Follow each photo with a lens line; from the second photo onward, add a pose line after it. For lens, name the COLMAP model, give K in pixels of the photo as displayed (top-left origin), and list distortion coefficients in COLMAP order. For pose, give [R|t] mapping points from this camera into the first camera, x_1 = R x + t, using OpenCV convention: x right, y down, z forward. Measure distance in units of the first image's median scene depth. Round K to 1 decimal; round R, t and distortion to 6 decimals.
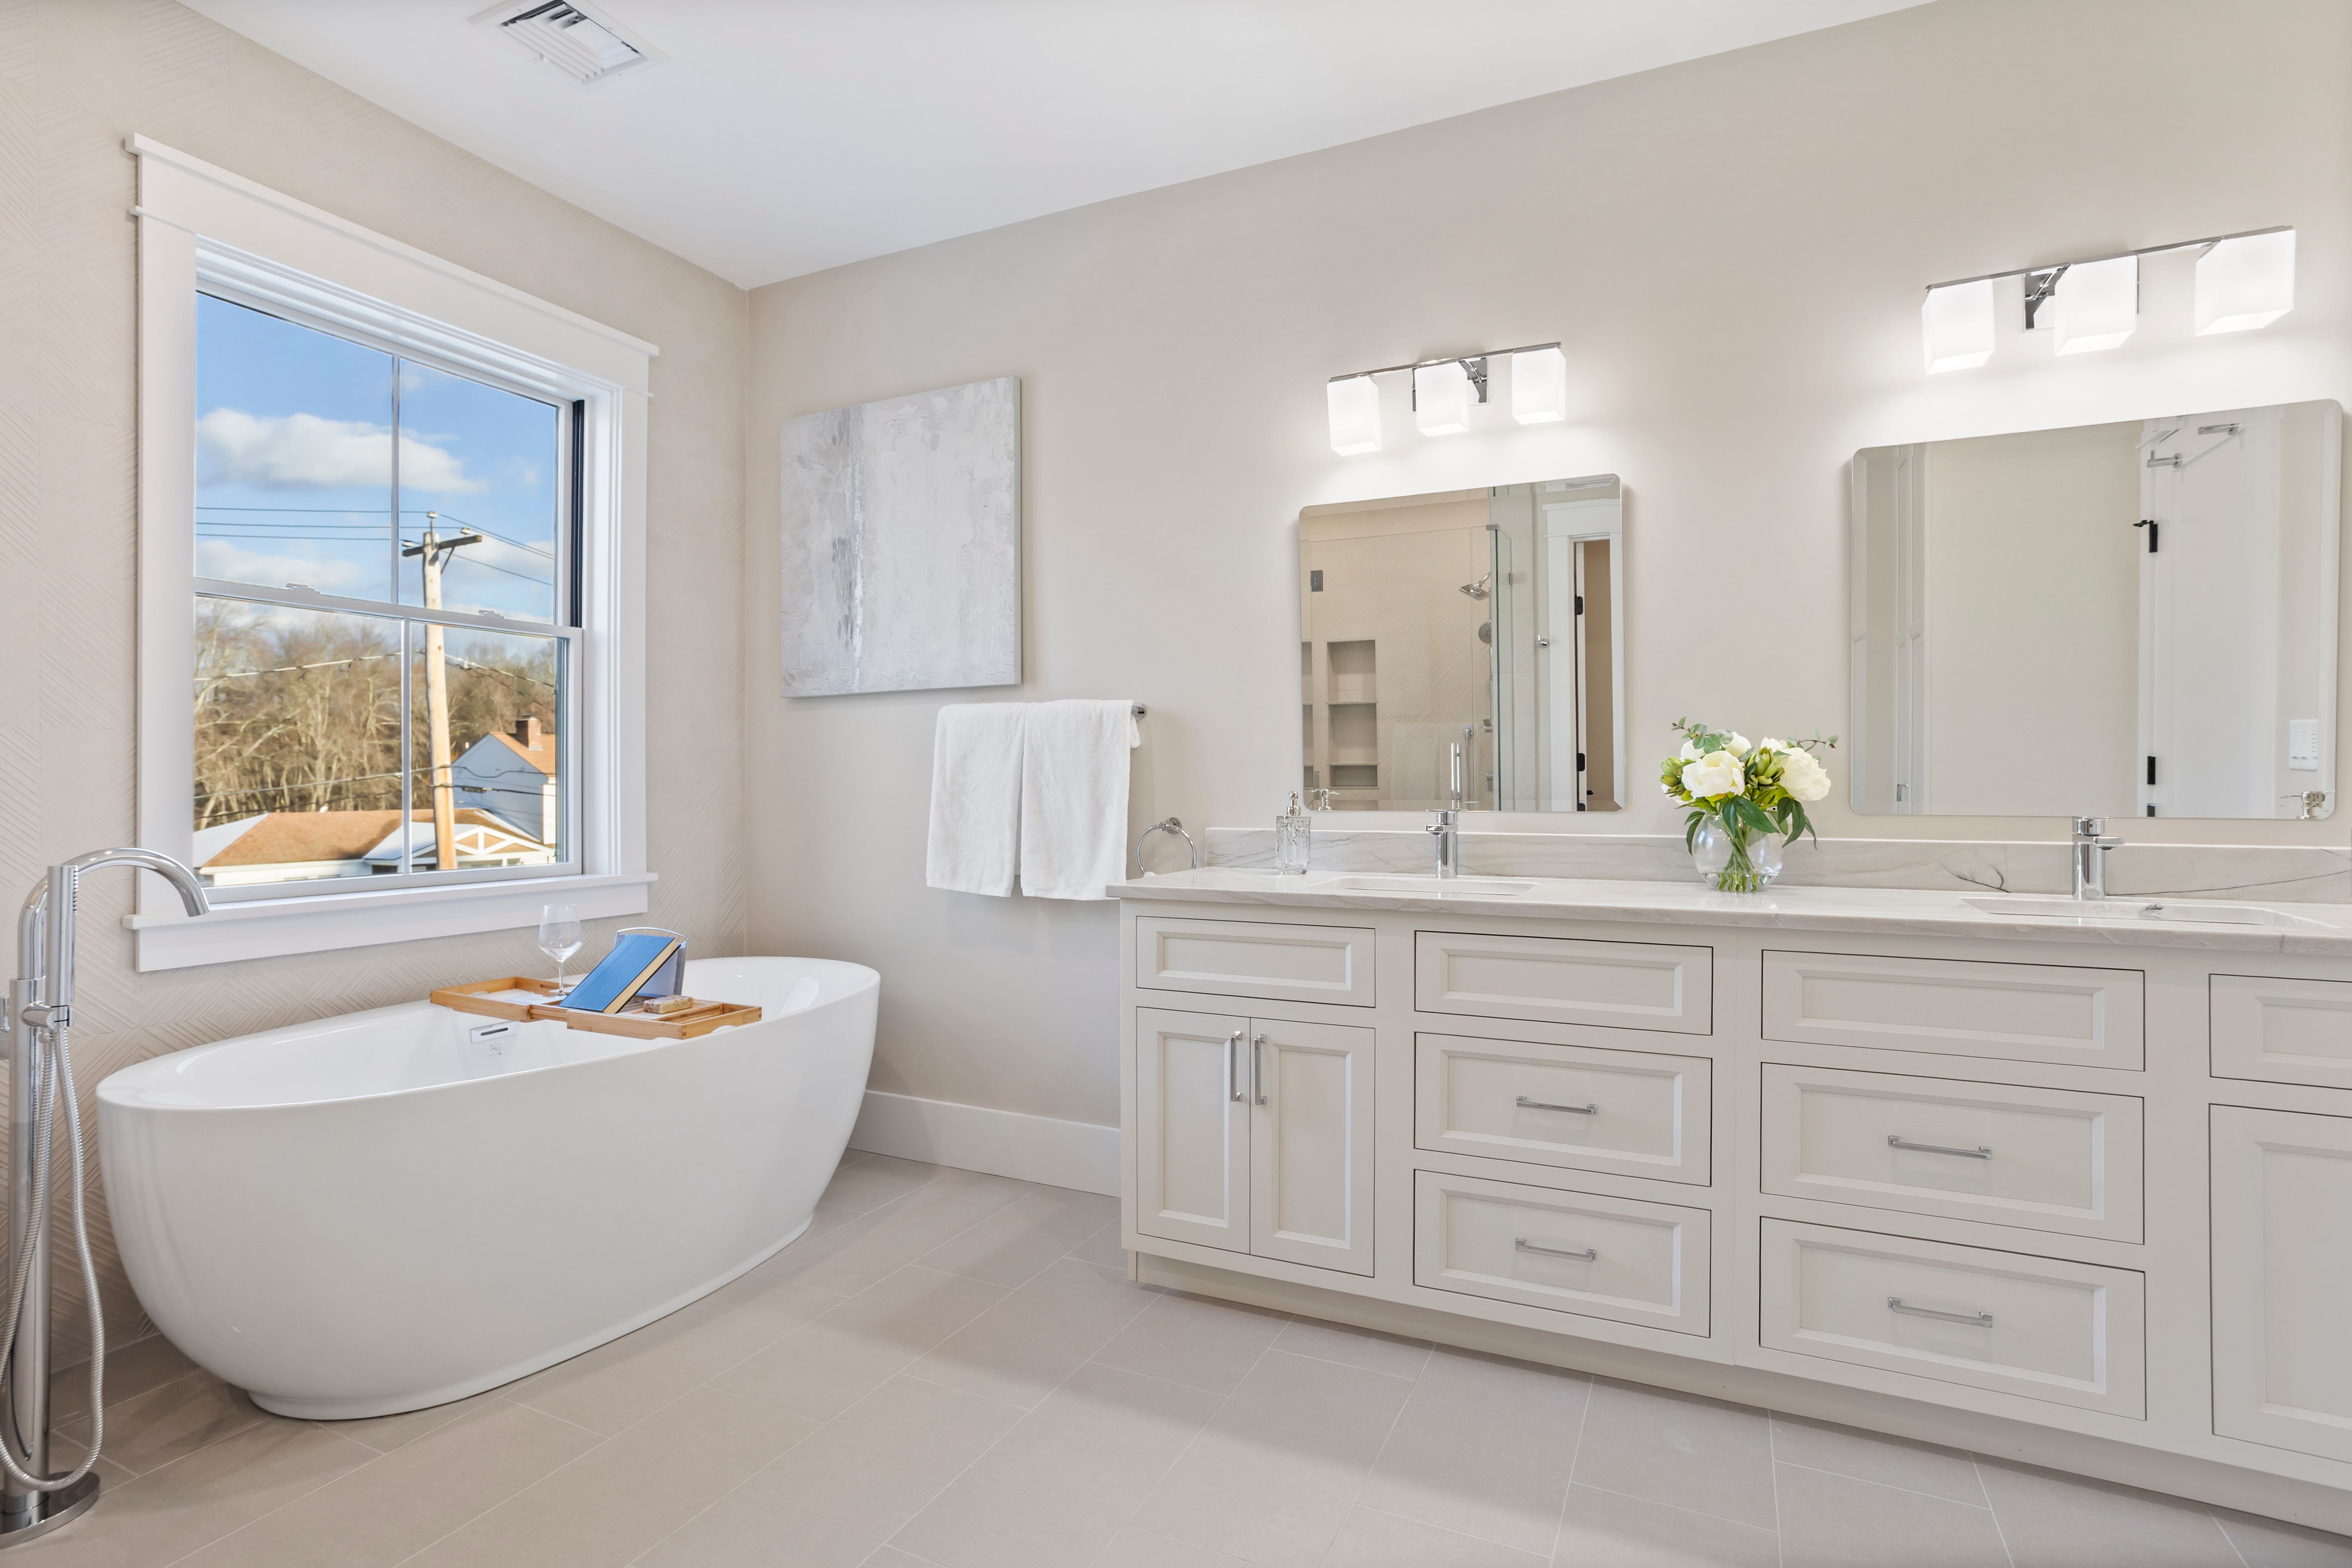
lens RADIAL K [[1151.9, 0, 1183.9], [0, 1151.9, 766.8], [0, 0, 1]] dist [-0.031468, 0.017831]
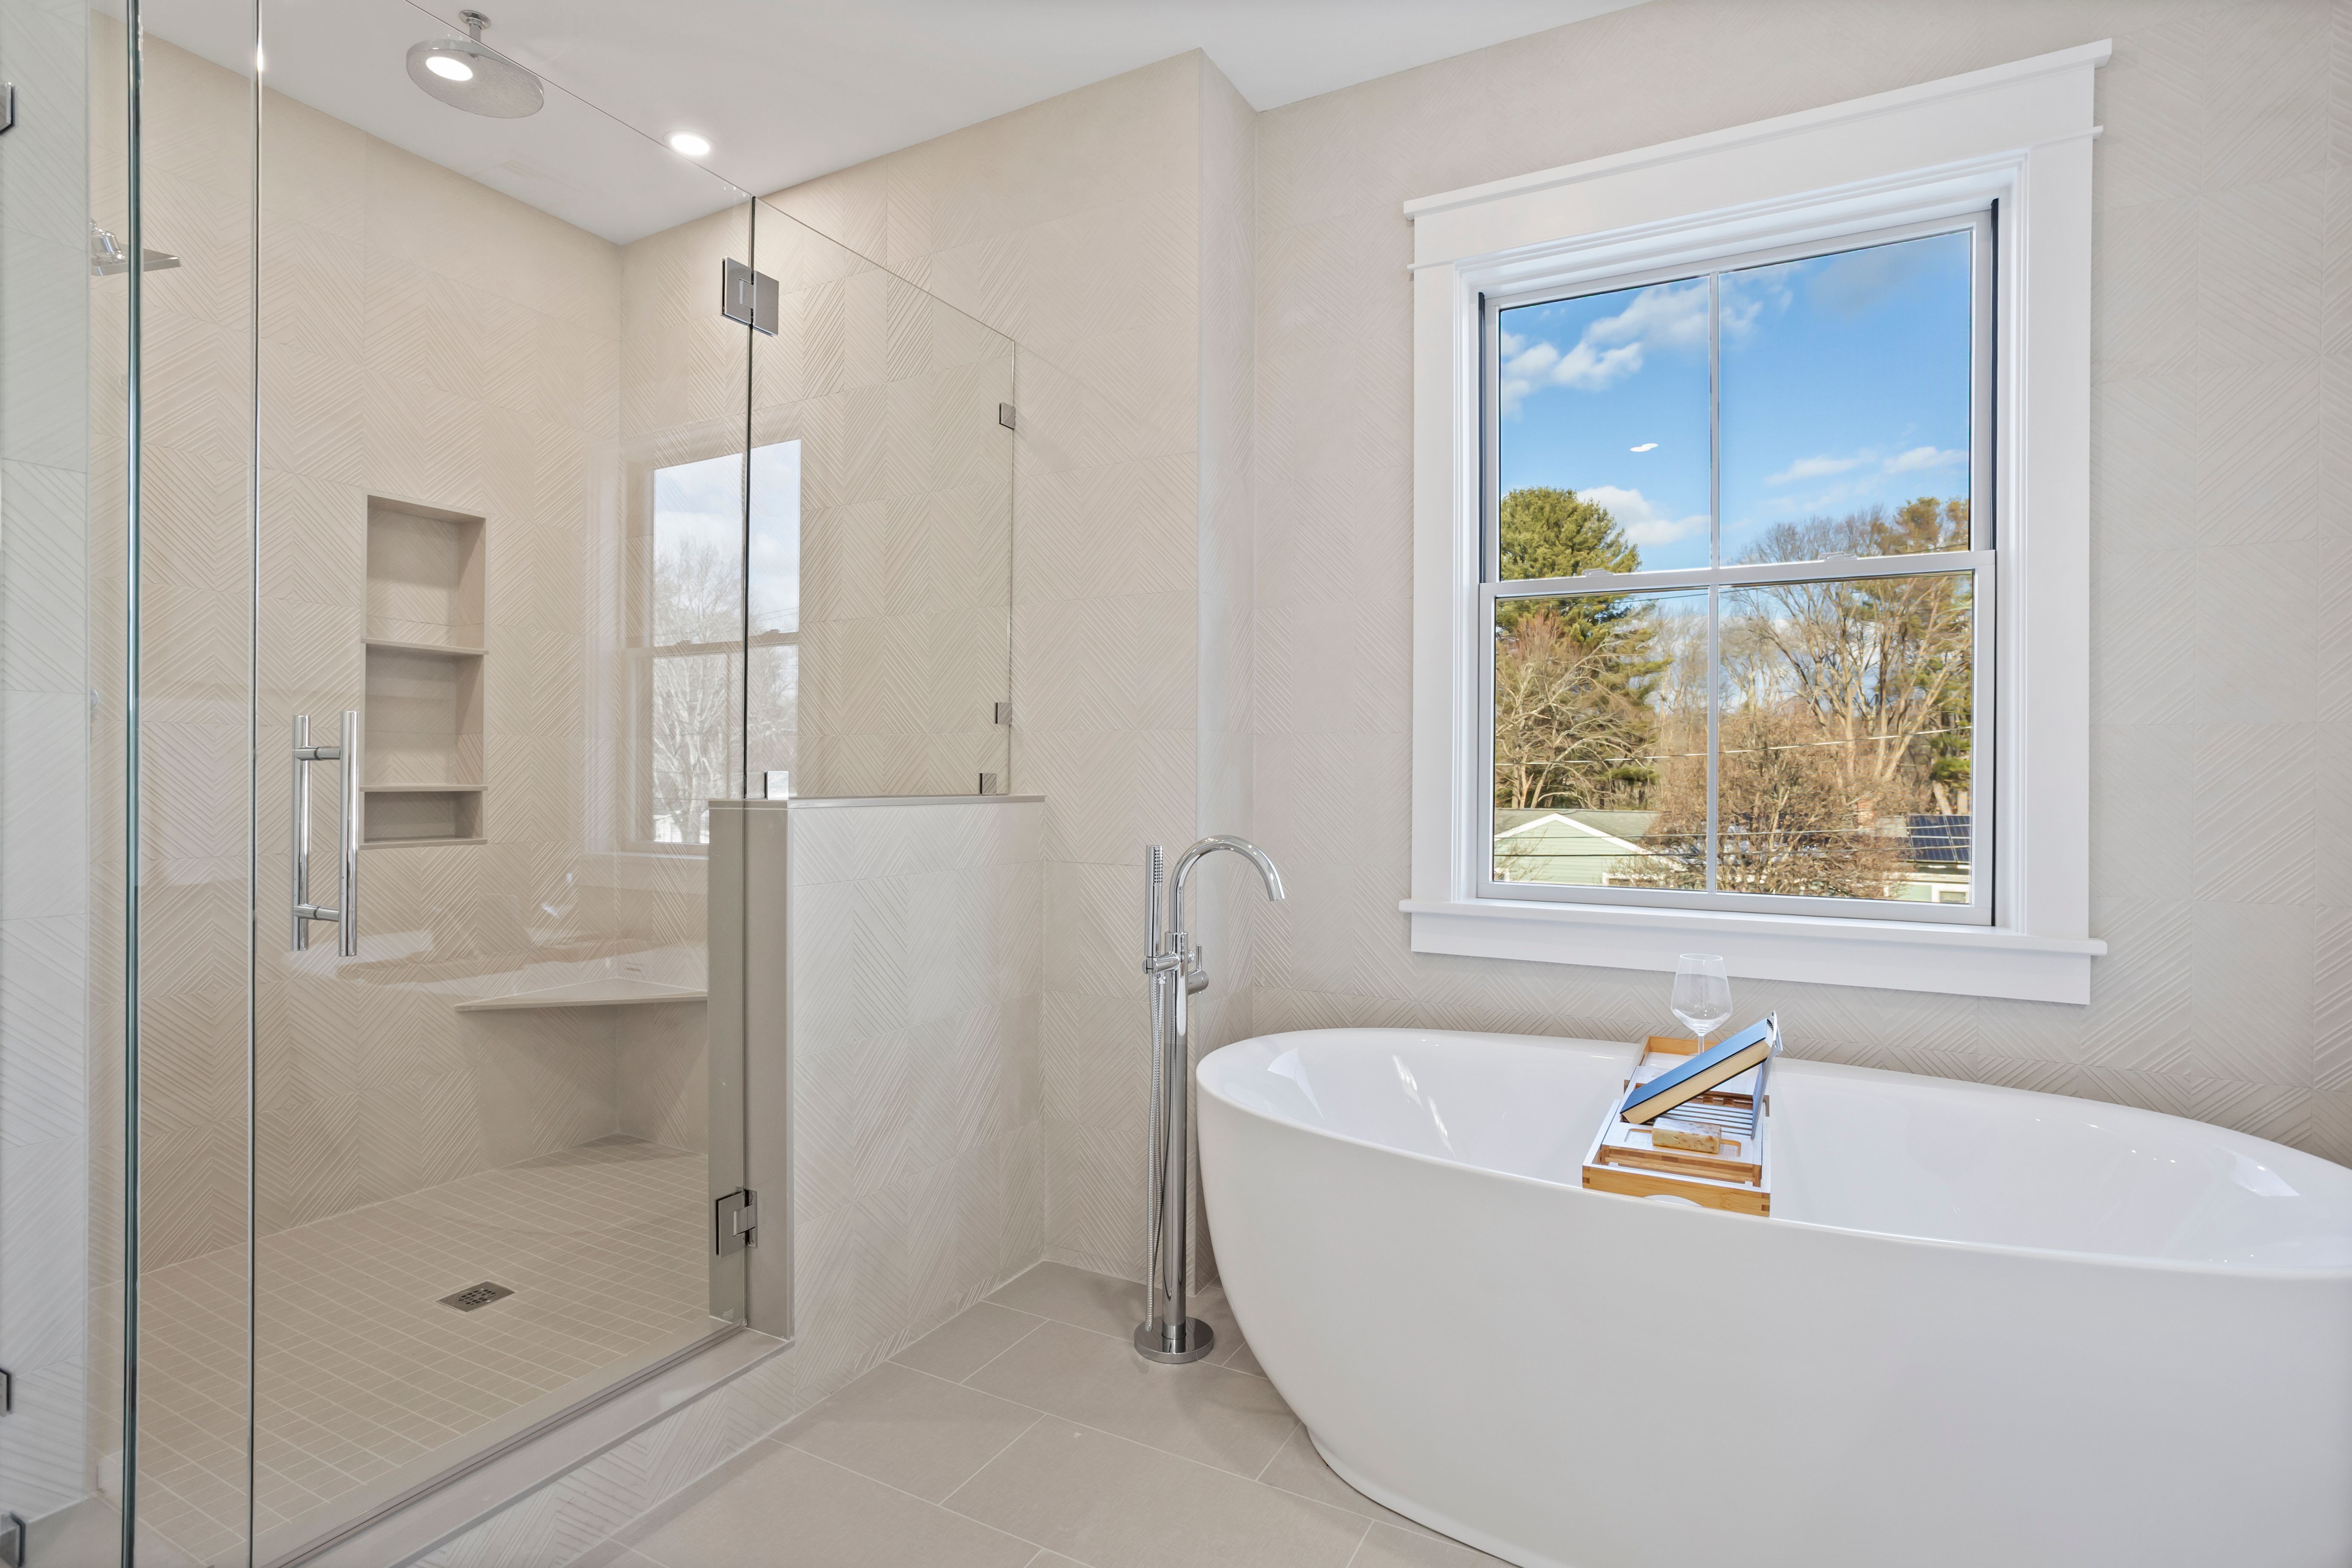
lens RADIAL K [[1151.9, 0, 1170.5], [0, 1151.9, 780.8], [0, 0, 1]] dist [-0.031468, 0.017831]
pose [[-0.050273, 0.008751, -0.998697, 0.158785], [0.007577, 0.999936, 0.008380, 0.001773], [0.998707, -0.007145, -0.050336, 0.595540]]
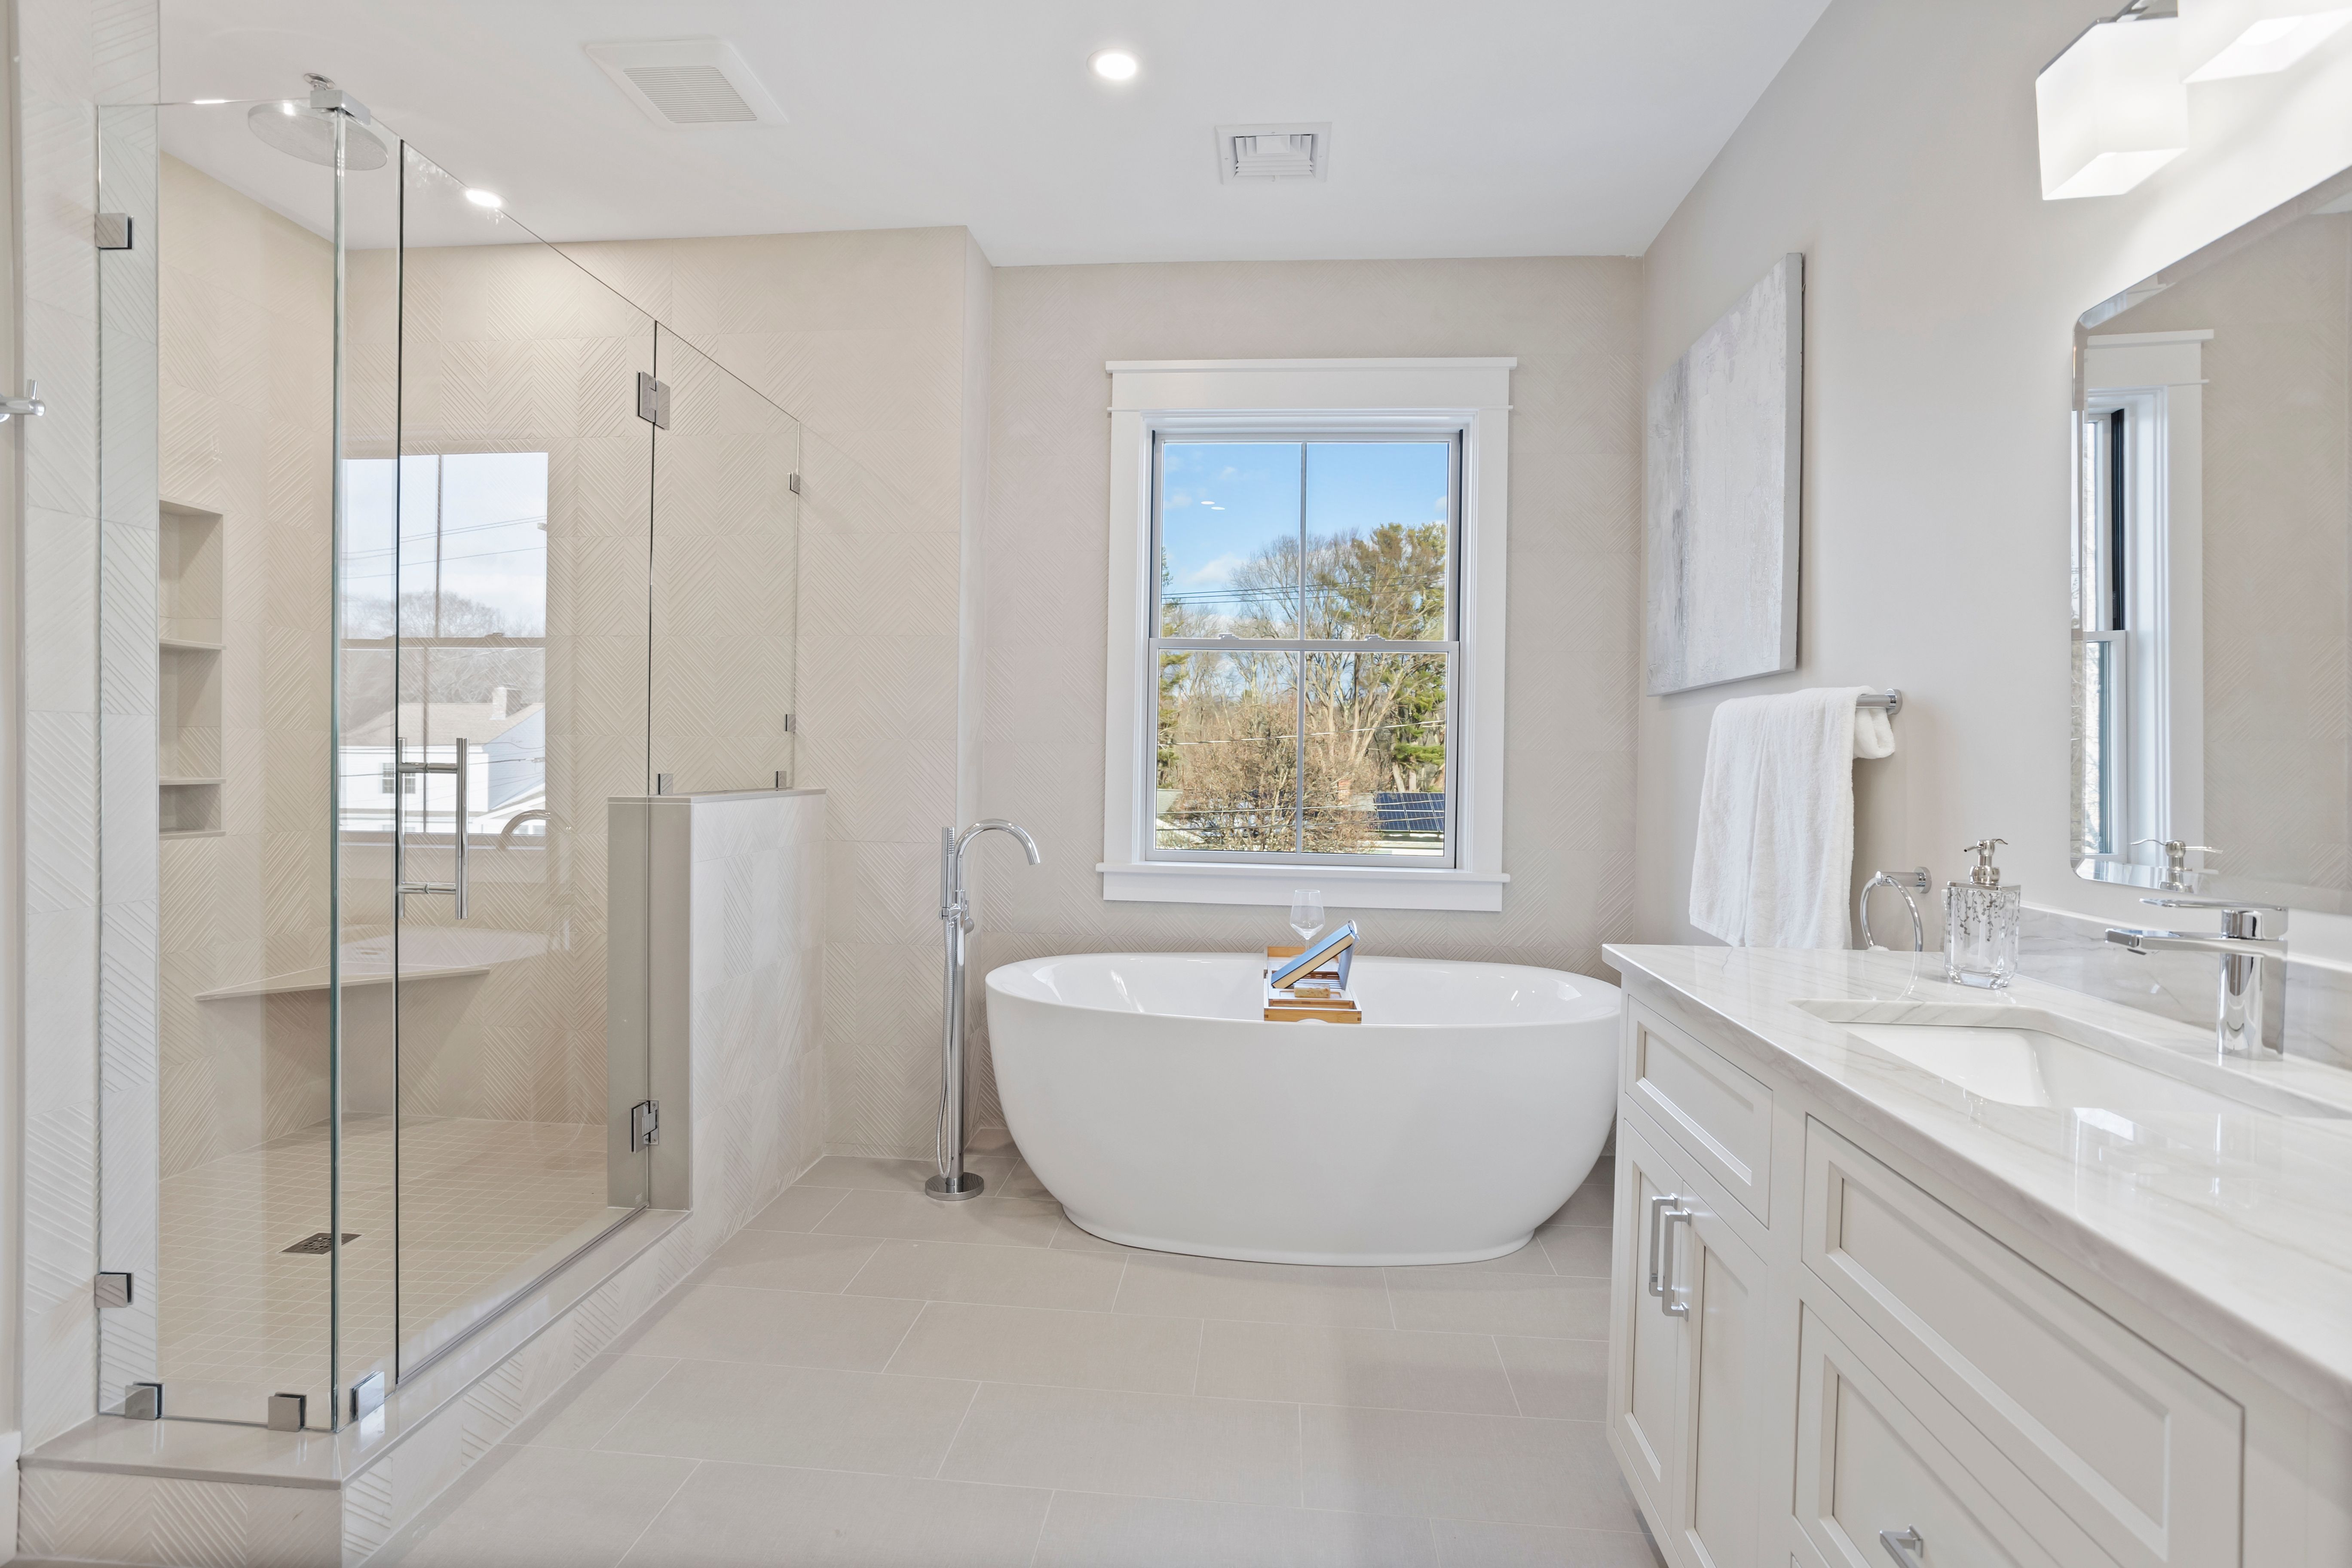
lens RADIAL K [[1151.9, 0, 1178.7], [0, 1151.9, 774.9], [0, 0, 1]] dist [-0.031468, 0.017831]
pose [[0.349718, 0.023397, -0.936563, 0.431244], [-0.004963, 0.999720, 0.023121, -0.020367], [0.936842, -0.003438, 0.349736, 0.392369]]
